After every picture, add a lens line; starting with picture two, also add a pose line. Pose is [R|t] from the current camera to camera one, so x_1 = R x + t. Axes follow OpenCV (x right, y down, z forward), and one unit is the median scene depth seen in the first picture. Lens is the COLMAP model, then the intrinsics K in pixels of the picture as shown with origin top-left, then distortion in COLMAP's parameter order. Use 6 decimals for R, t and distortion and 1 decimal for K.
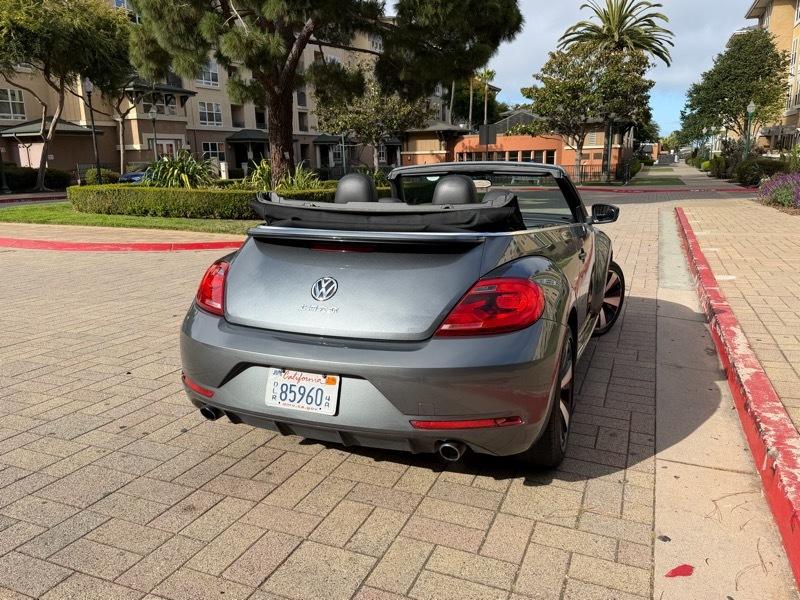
lens RADIAL K [[620.8, 0, 403.5], [0, 620.8, 297.1], [0, 0, 1]] dist [0.098225, -0.143601]
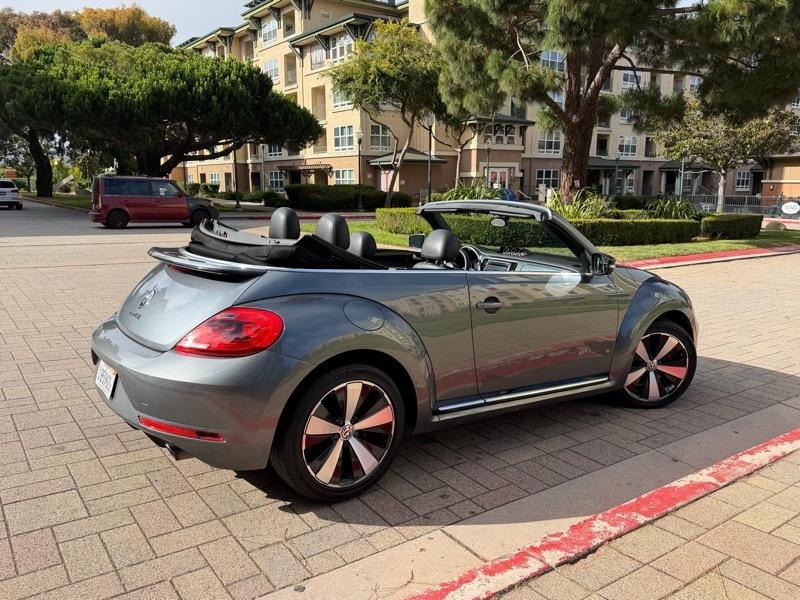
lens RADIAL K [[618.8, 0, 398.5], [0, 618.8, 313.7], [0, 0, 1]] dist [0.065002, -0.091844]
pose [[0.846823, 0.128516, -0.516115, 0.093462], [-0.135313, 0.990497, 0.024622, -0.008385], [0.514374, 0.048987, 0.856166, 0.020594]]
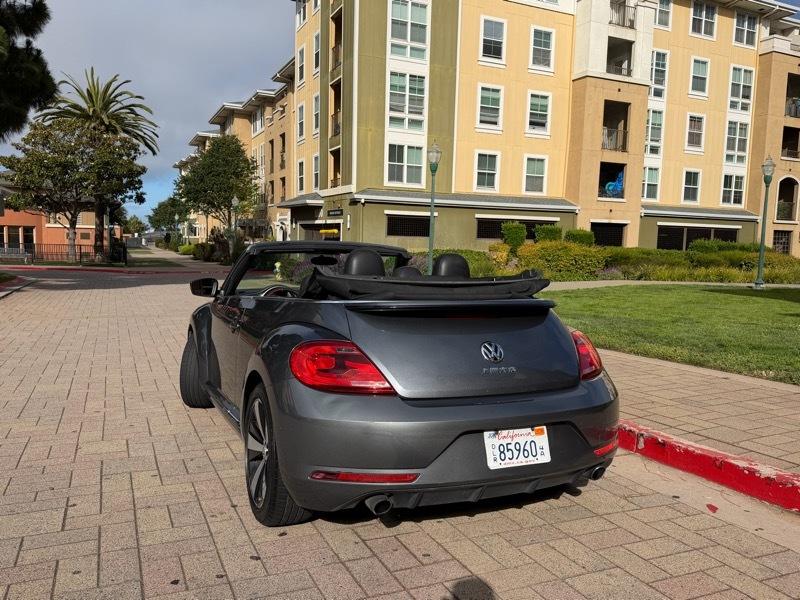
lens RADIAL K [[620.8, 0, 403.5], [0, 620.8, 297.1], [0, 0, 1]] dist [0.098225, -0.143601]
pose [[0.690723, -0.025245, 0.722678, -0.103321], [0.118006, 0.989928, -0.078207, -0.004369], [-0.713425, 0.139299, 0.686746, 0.034457]]
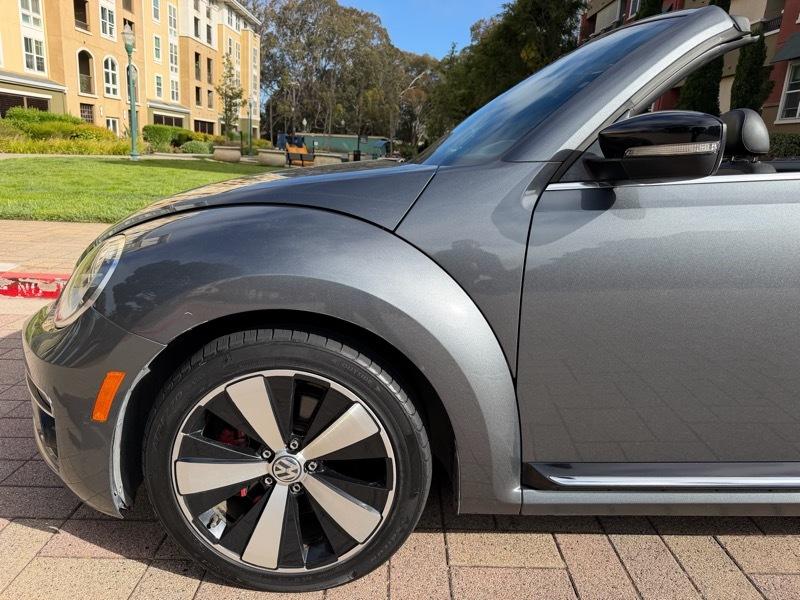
lens RADIAL K [[564.7, 0, 397.4], [0, 564.7, 294.1], [0, 0, 1]] dist [0.020263, -0.024913]
pose [[-0.356579, -0.231374, 0.905162, -0.046017], [0.151989, 0.941576, 0.300556, -0.033918], [-0.921819, 0.244747, -0.300580, 0.237168]]
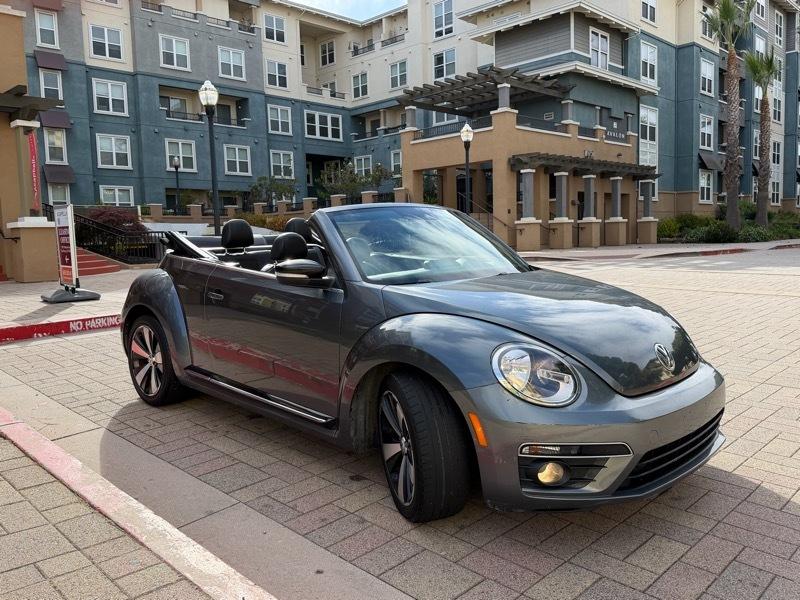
lens RADIAL K [[649.8, 0, 399.5], [0, 649.8, 302.8], [0, 0, 1]] dist [0.111271, -0.194630]
pose [[-0.390180, 0.121688, -0.912662, 0.169740], [-0.167939, 0.965195, 0.200489, -0.047485], [0.905293, 0.231498, -0.356164, 0.242520]]
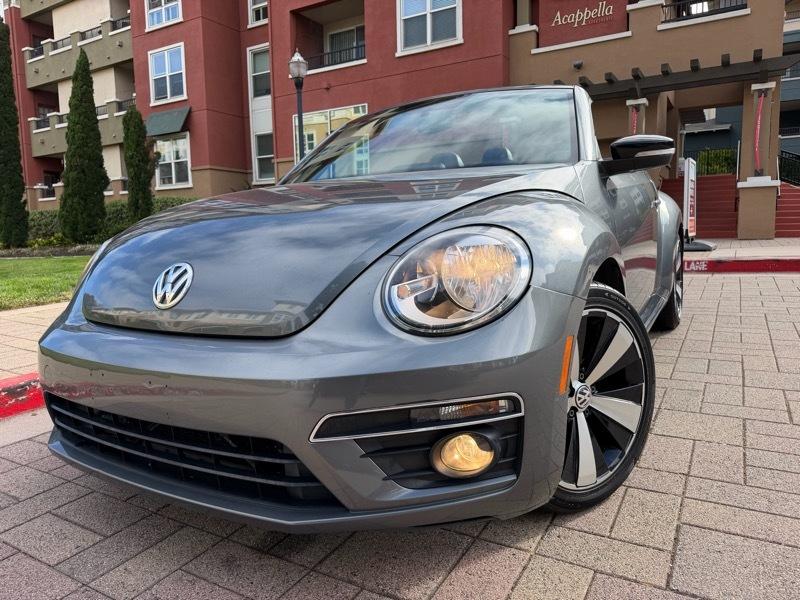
lens RADIAL K [[562.0, 0, 394.6], [0, 562.0, 299.4], [0, 0, 1]] dist [0.034974, -0.044889]
pose [[-0.985122, 0.021029, 0.170567, 0.012771], [0.076050, 0.943364, 0.322925, -0.037754], [-0.154116, 0.331092, -0.930928, 0.296167]]
